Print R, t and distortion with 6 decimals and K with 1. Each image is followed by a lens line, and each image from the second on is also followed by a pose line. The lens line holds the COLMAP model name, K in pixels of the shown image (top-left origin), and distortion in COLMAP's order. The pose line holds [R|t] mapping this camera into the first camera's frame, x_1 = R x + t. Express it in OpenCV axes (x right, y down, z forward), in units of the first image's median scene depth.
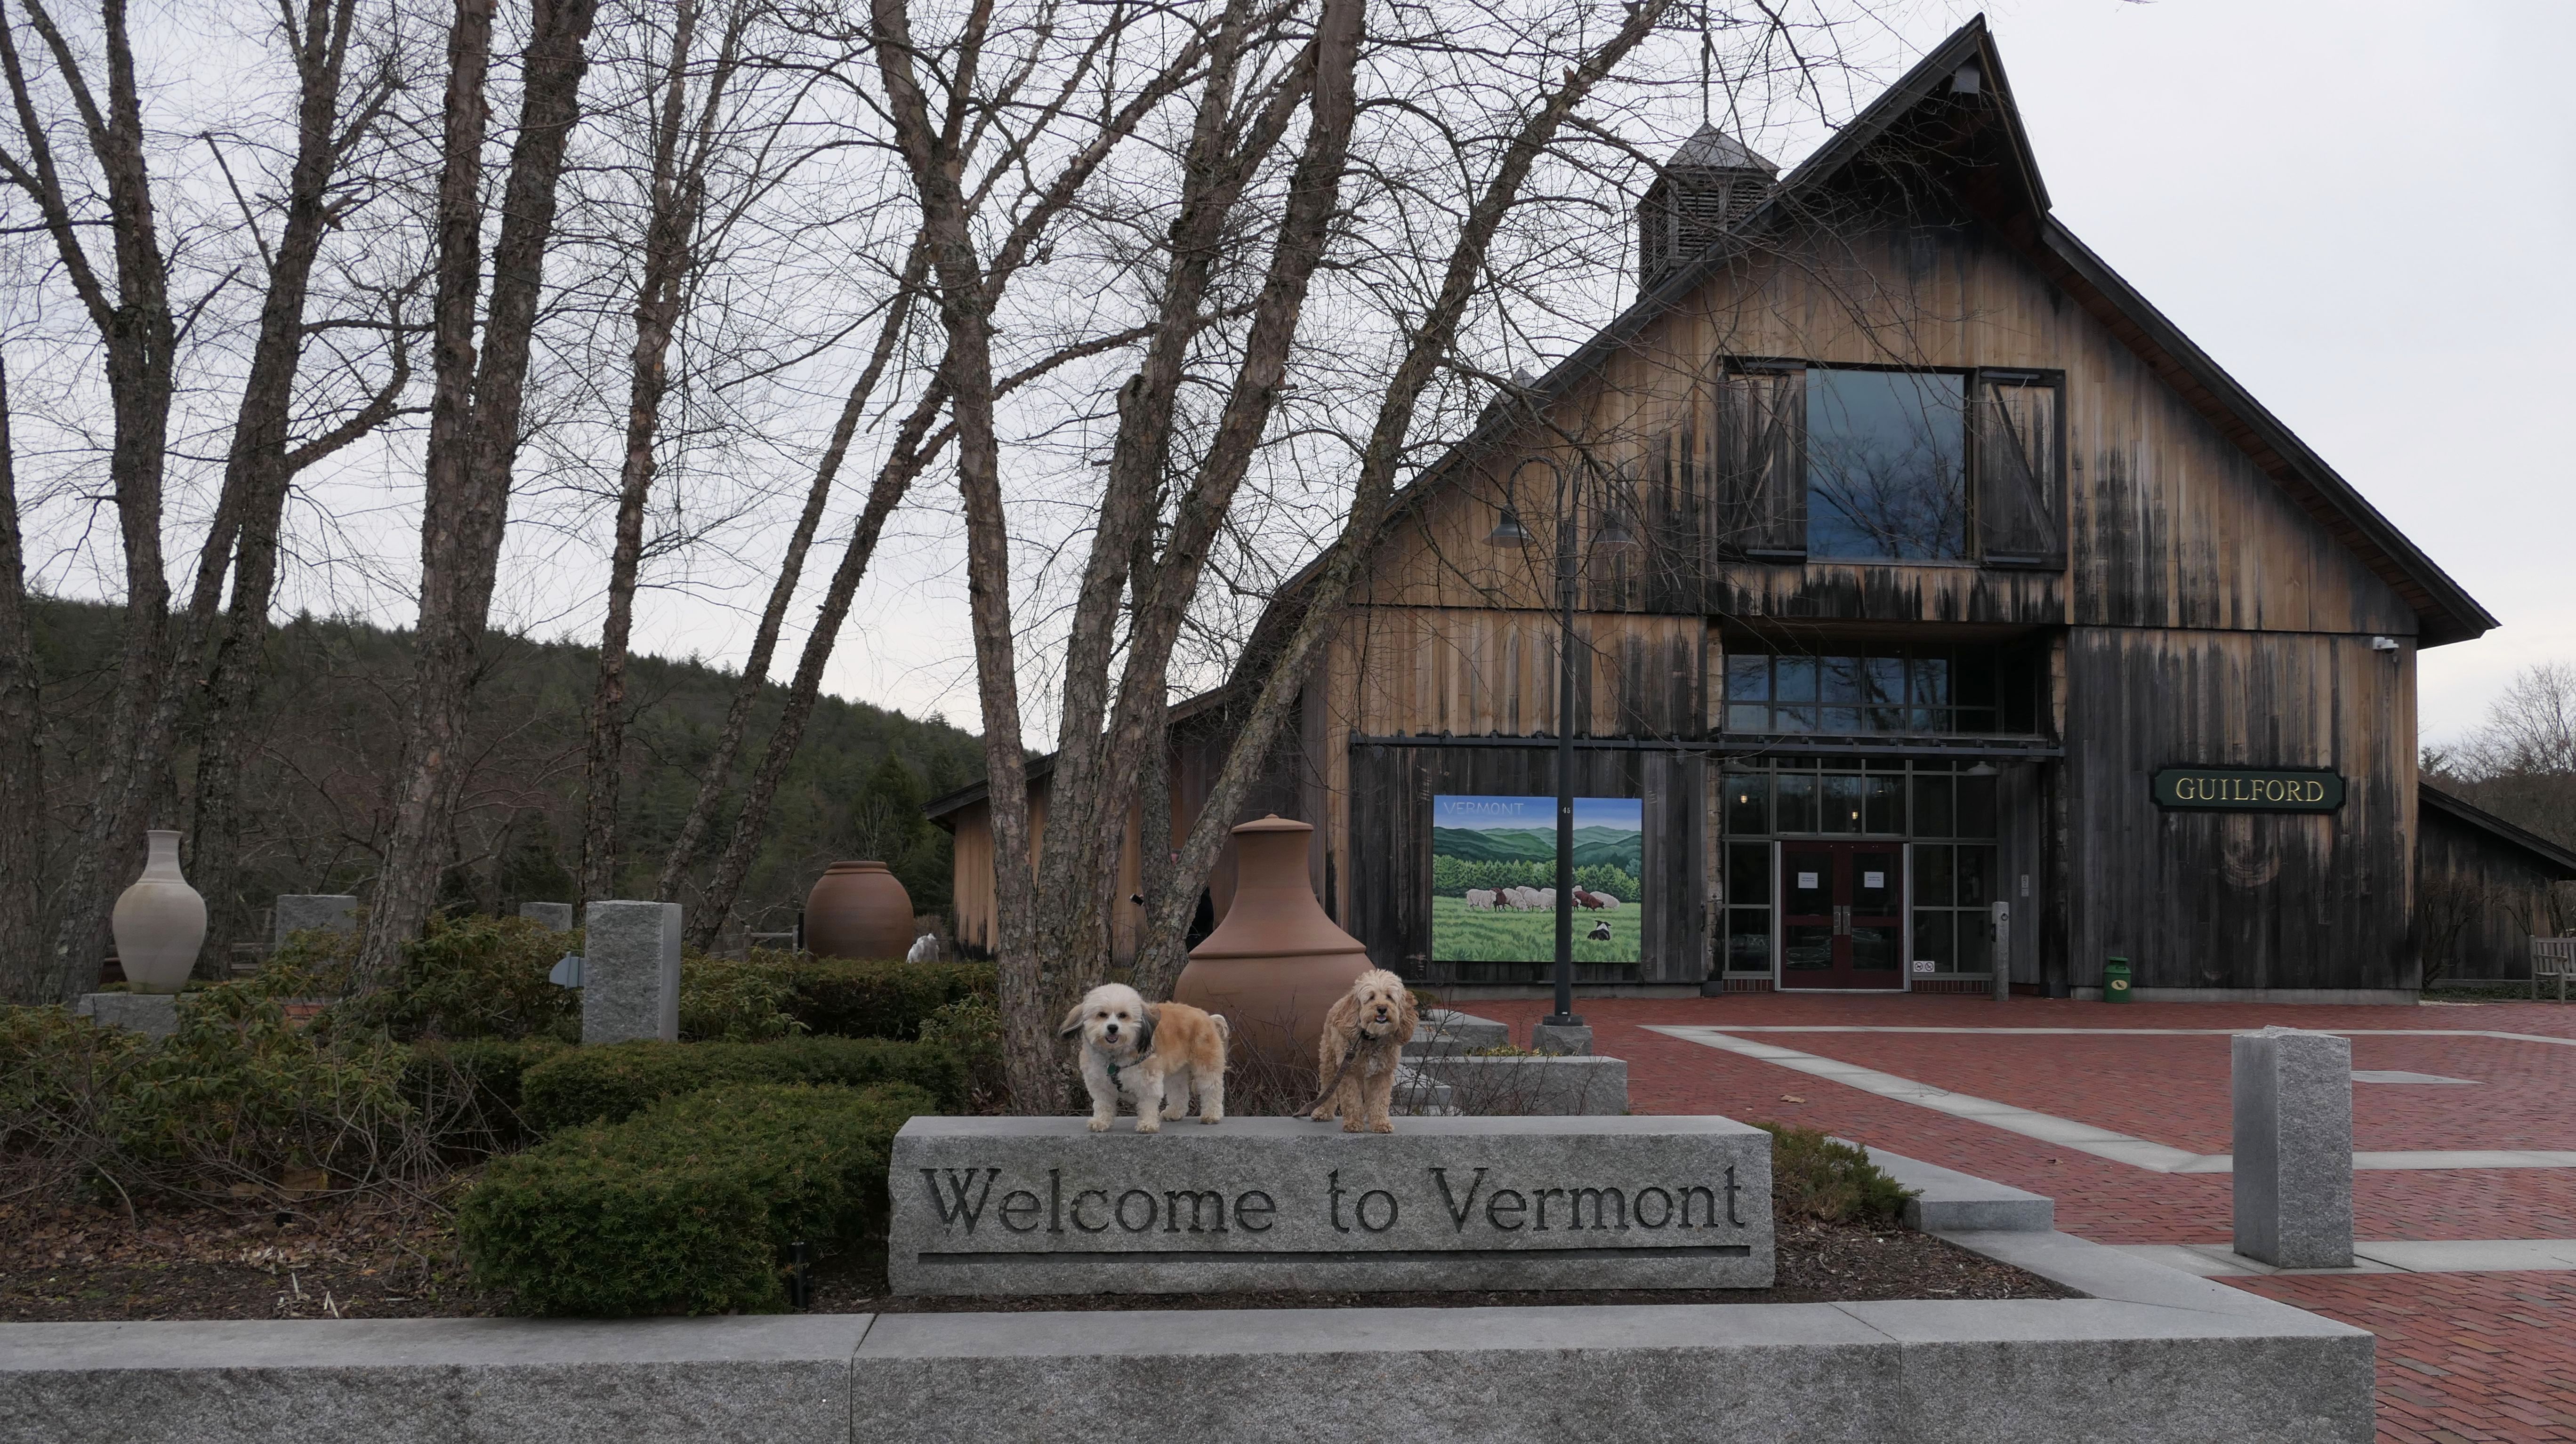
lens RADIAL K [[1916.9, 0, 1286.6], [0, 1916.9, 825.4], [0, 0, 1]] dist [-0.010175, 0.001299]
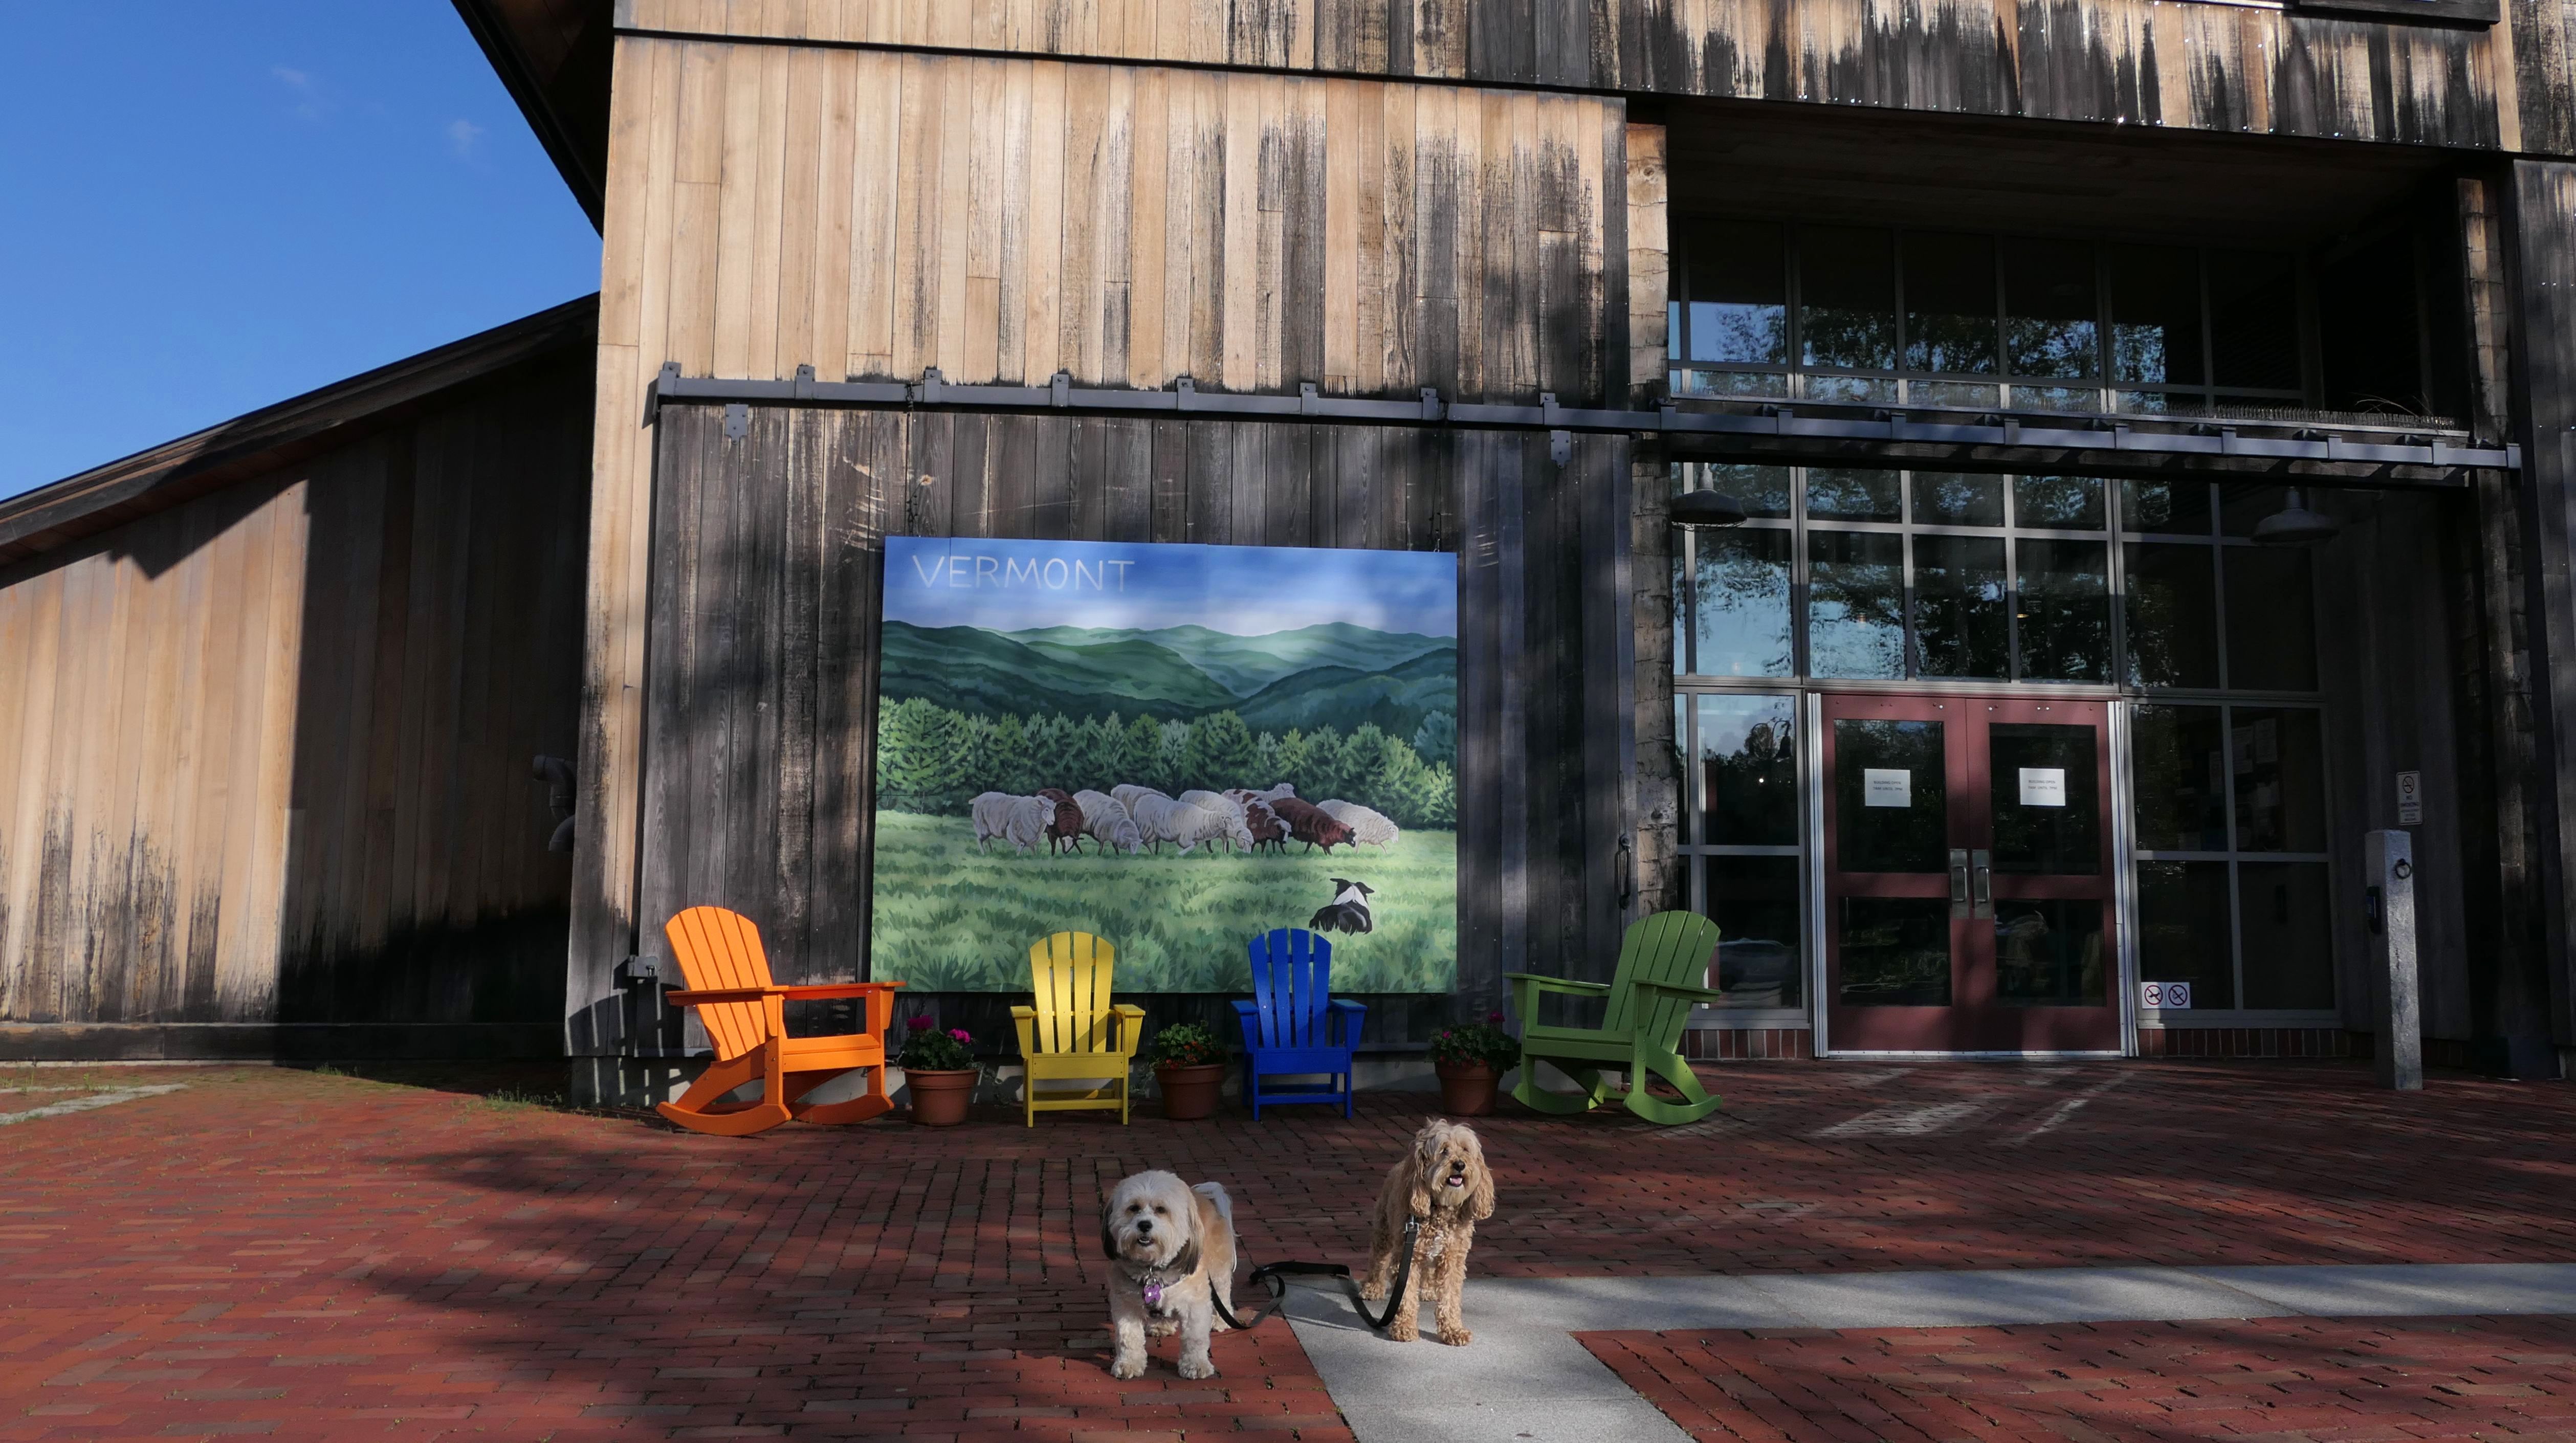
lens RADIAL K [[1952.9, 0, 1326.8], [0, 1952.9, 656.9], [0, 0, 1]] dist [-0.005846, -0.003269]
pose [[0.999692, -0.000495, 0.024796, 0.147479], [0.002610, 0.996348, -0.085341, 0.038296], [-0.024663, 0.085380, 0.996043, 0.609801]]
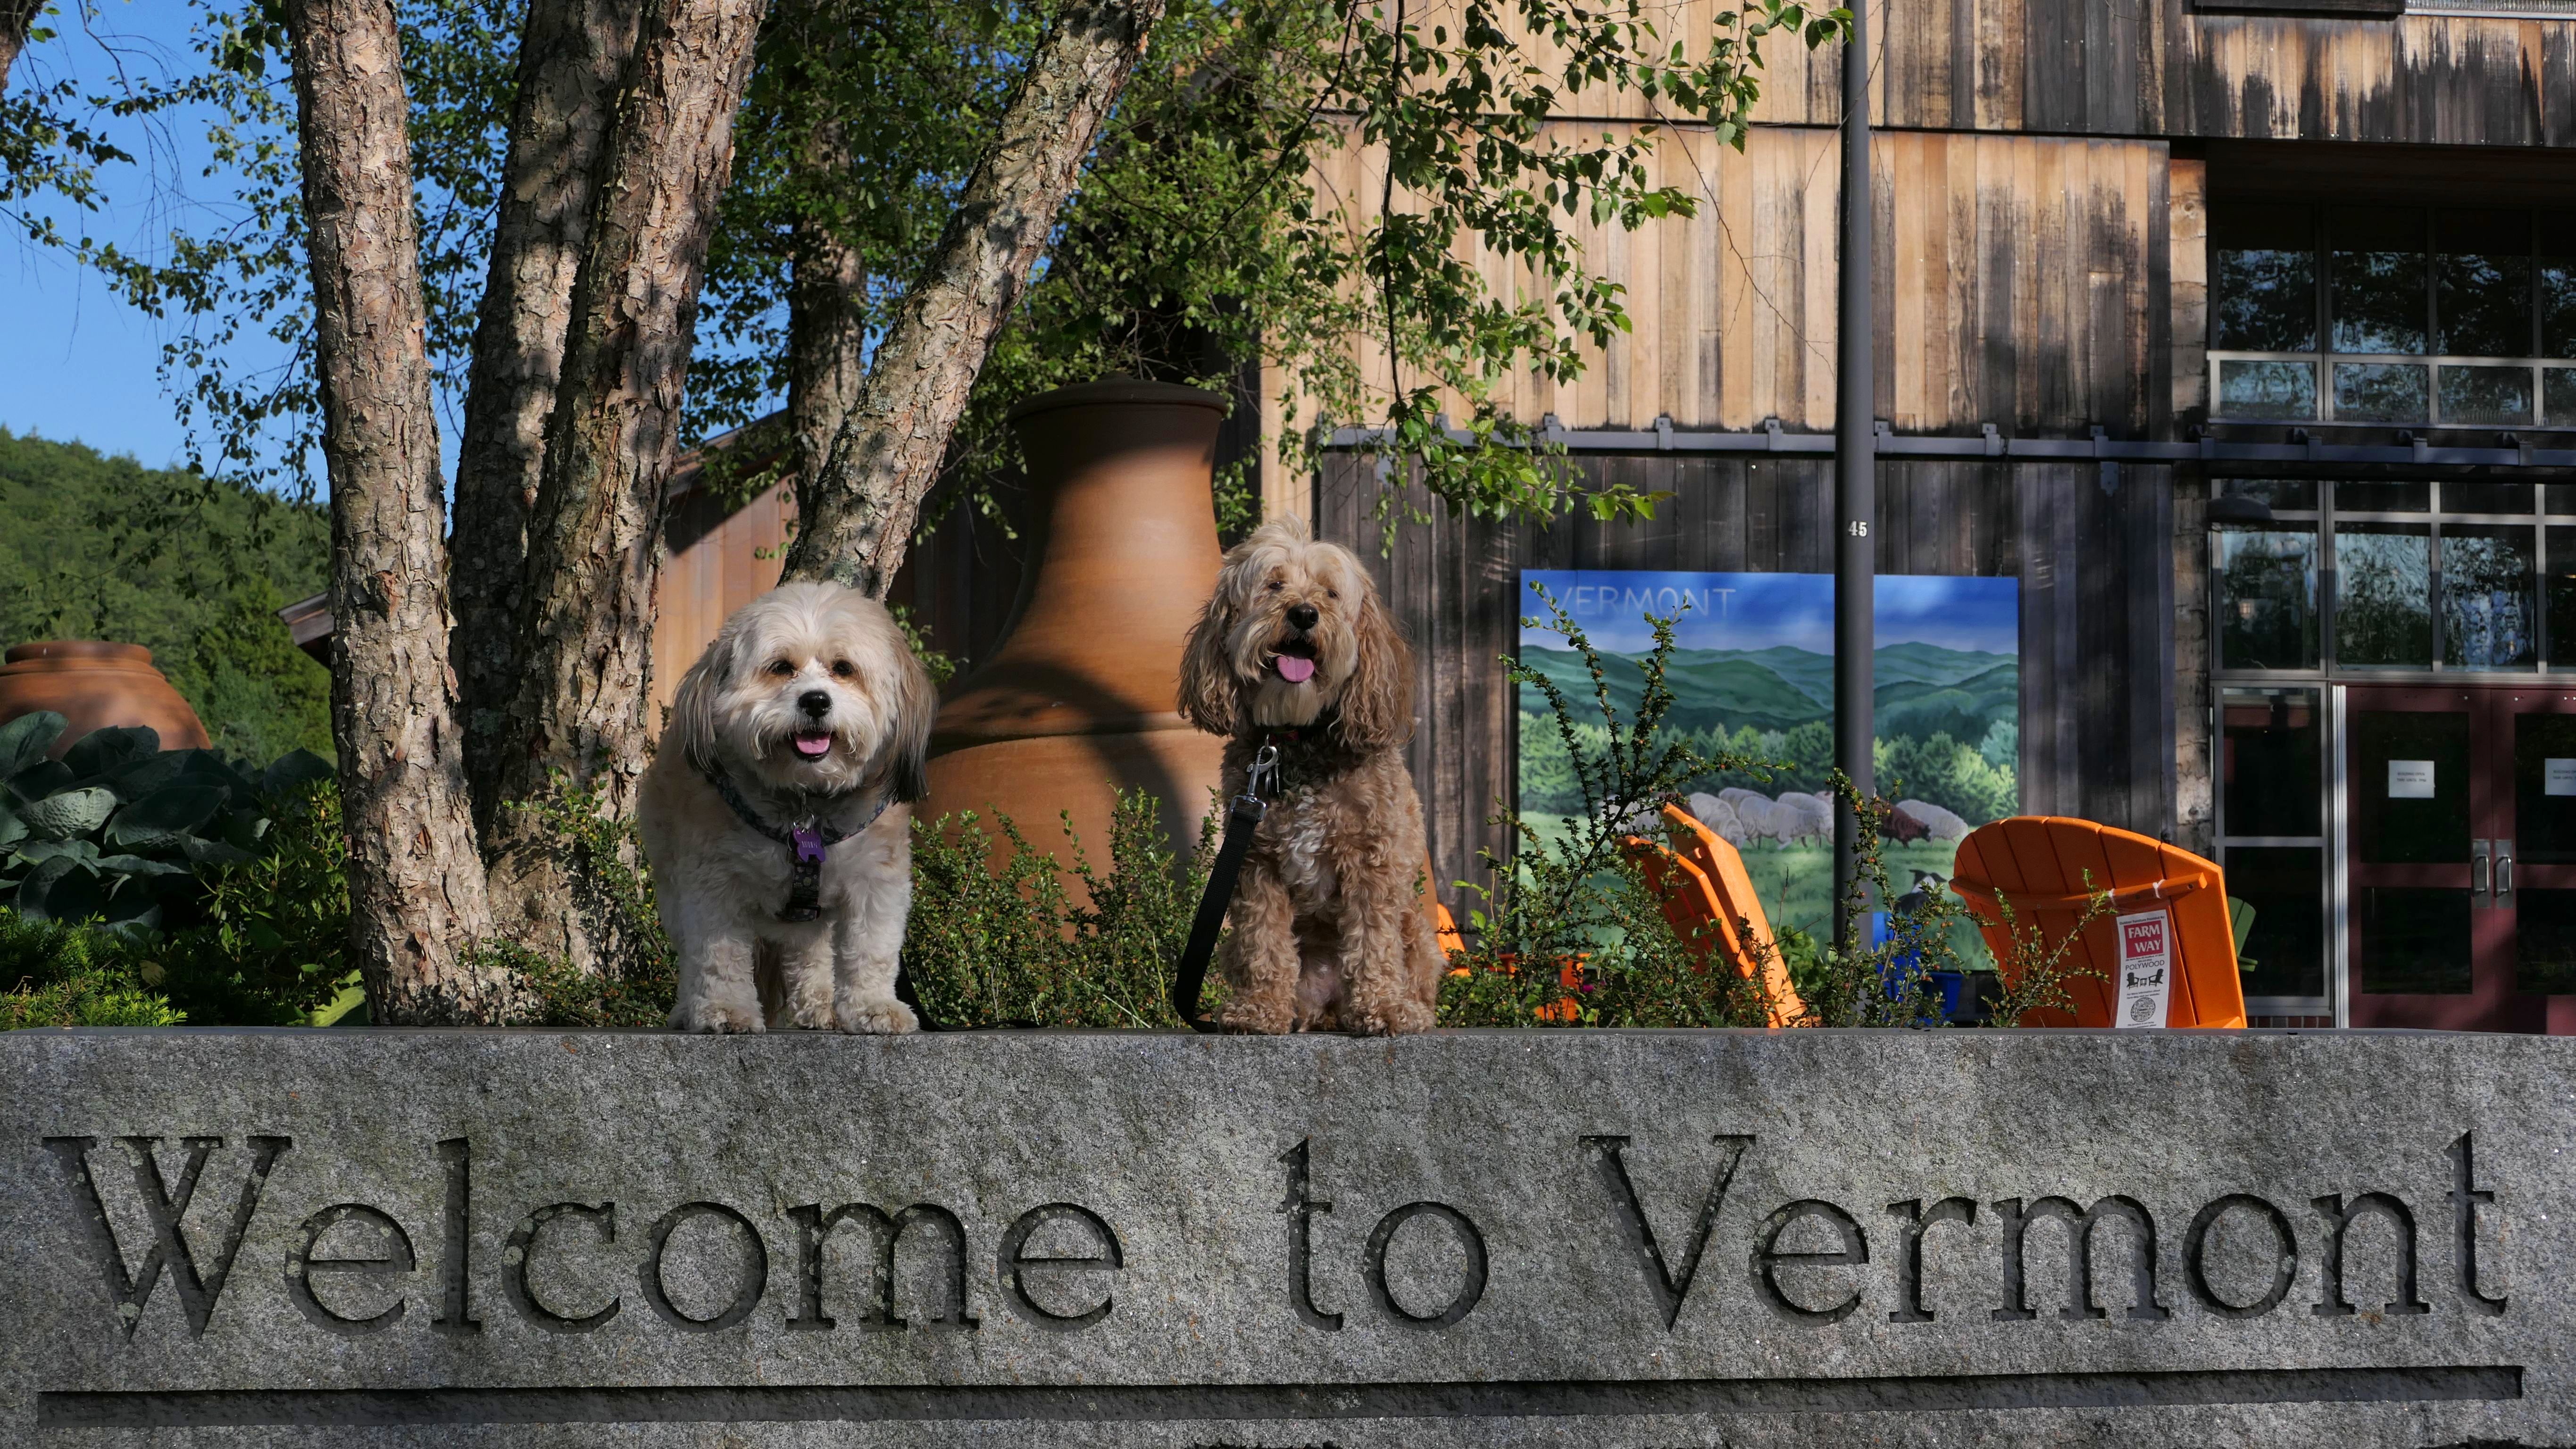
lens RADIAL K [[4370.4, 0, 1288.0], [0, 4370.4, 724.5], [0, 0, 1]] dist [-0.030209, 0.195026]
pose [[0.999606, -0.006389, 0.027327, 0.000614], [0.006678, 0.999923, -0.010492, 0.026546], [-0.027258, 0.010670, 0.999571, 0.054623]]
